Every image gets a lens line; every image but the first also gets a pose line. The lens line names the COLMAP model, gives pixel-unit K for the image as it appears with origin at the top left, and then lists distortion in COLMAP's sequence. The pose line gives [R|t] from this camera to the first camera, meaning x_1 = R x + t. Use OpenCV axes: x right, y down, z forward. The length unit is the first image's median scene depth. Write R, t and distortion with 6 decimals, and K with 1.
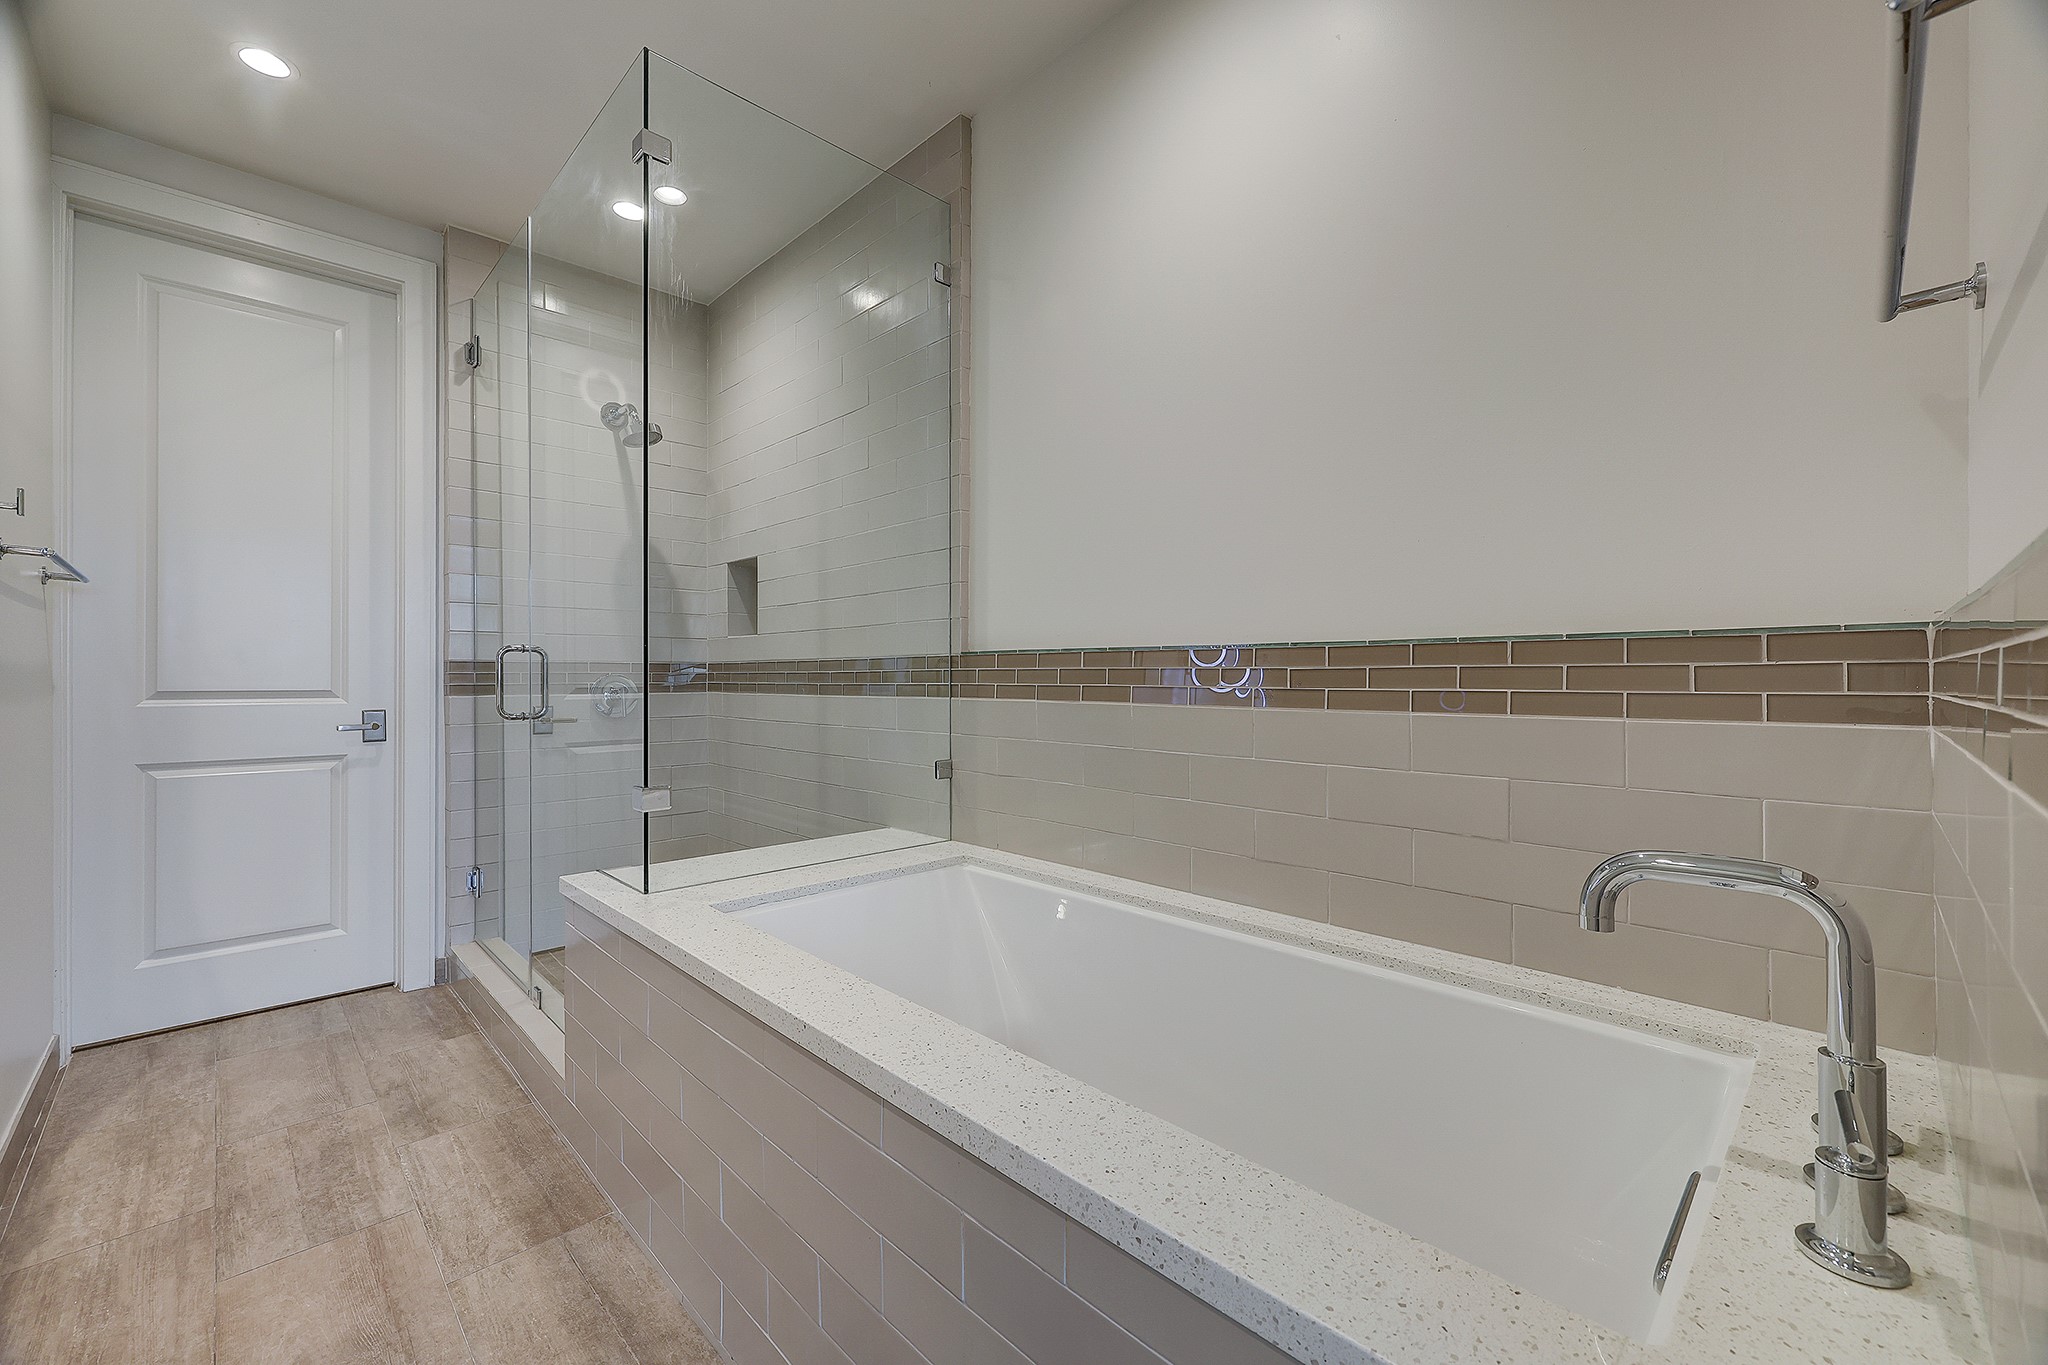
lens RADIAL K [[828.4, 0, 1022.4], [0, 828.4, 677.0], [0, 0, 1]] dist [0.000213, 0.000340]
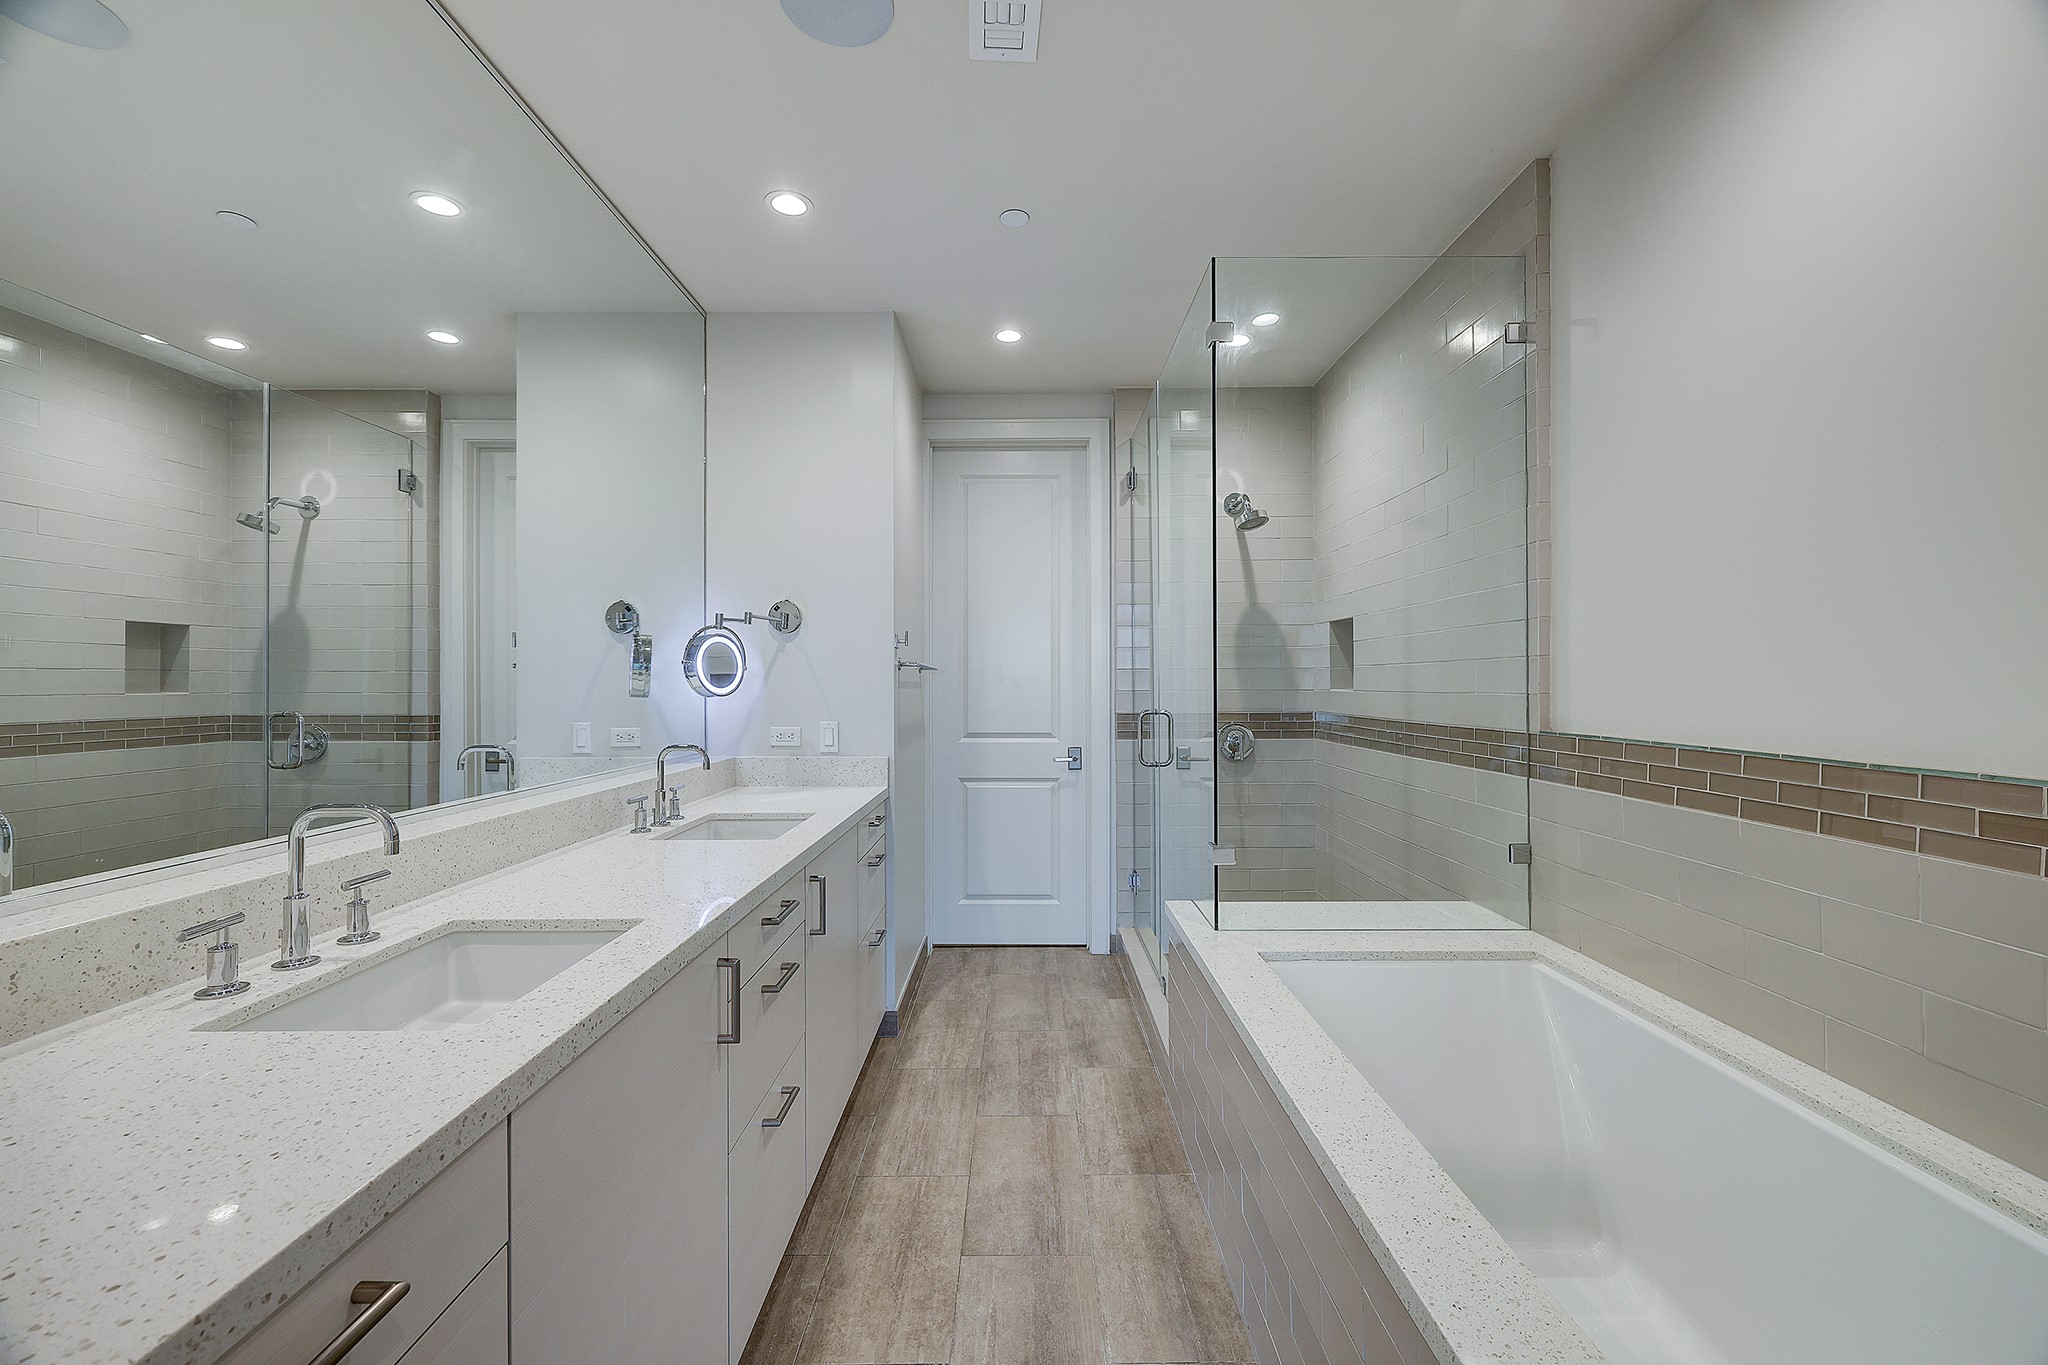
lens RADIAL K [[828.4, 0, 1026.0], [0, 828.4, 679.0], [0, 0, 1]] dist [0.000213, 0.000340]
pose [[0.717627, -0.002600, -0.696423, 0.157187], [0.001143, 0.999996, -0.002555, -0.084843], [0.696426, 0.001038, 0.717627, -0.072309]]
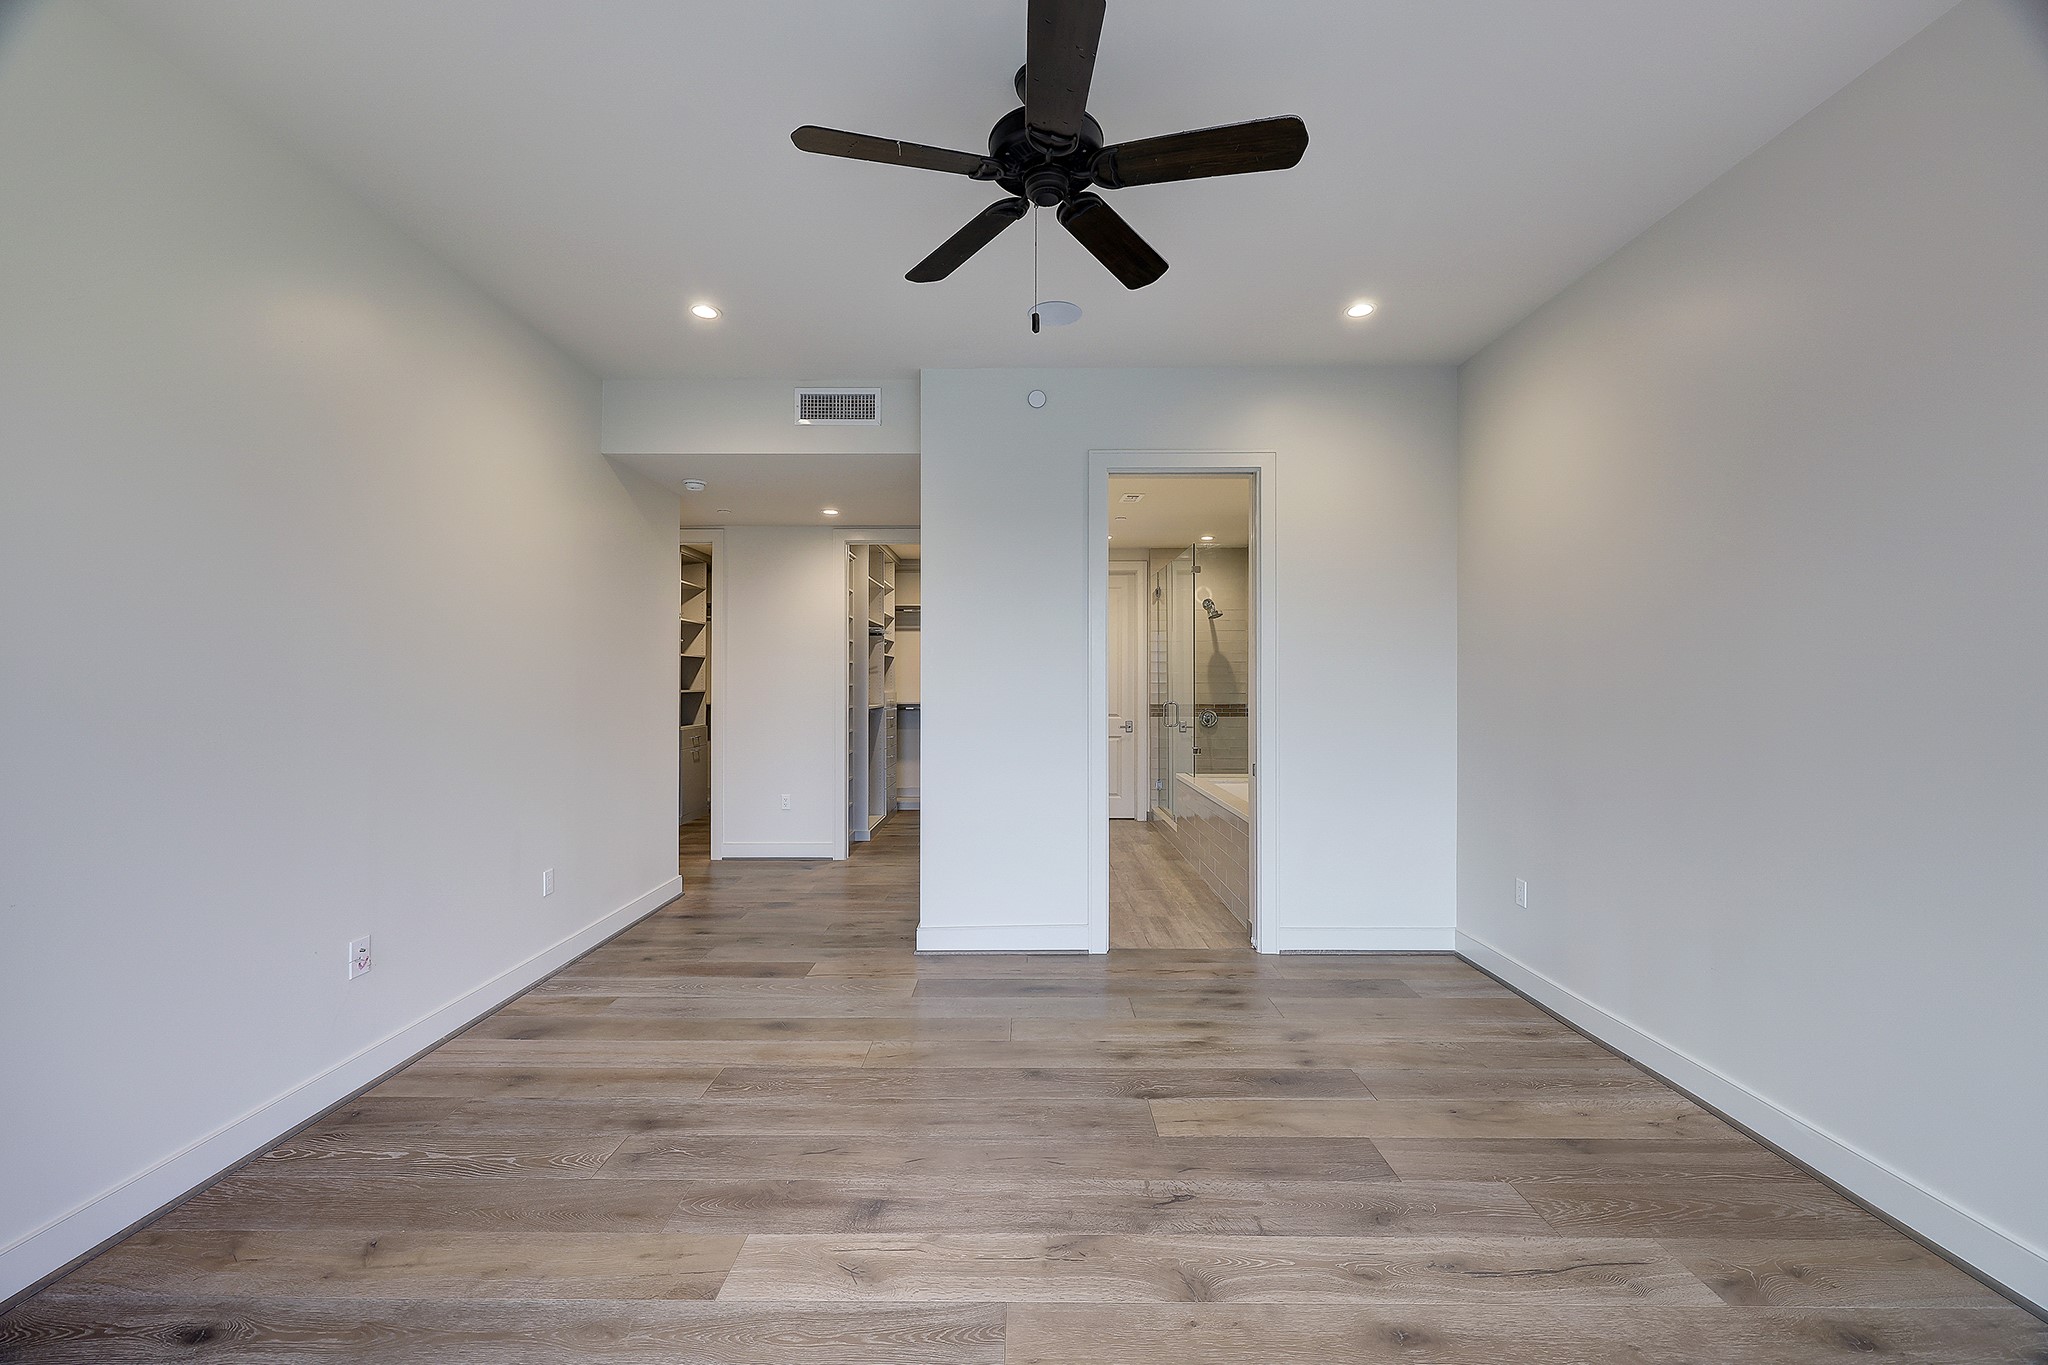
lens RADIAL K [[828.4, 0, 1017.3], [0, 828.4, 677.6], [0, 0, 1]] dist [0.000213, 0.000340]
pose [[0.703327, 0.007150, -0.710830, 1.141594], [0.000956, 0.999939, 0.011005, -0.166356], [0.710866, -0.008420, 0.703278, -1.499996]]
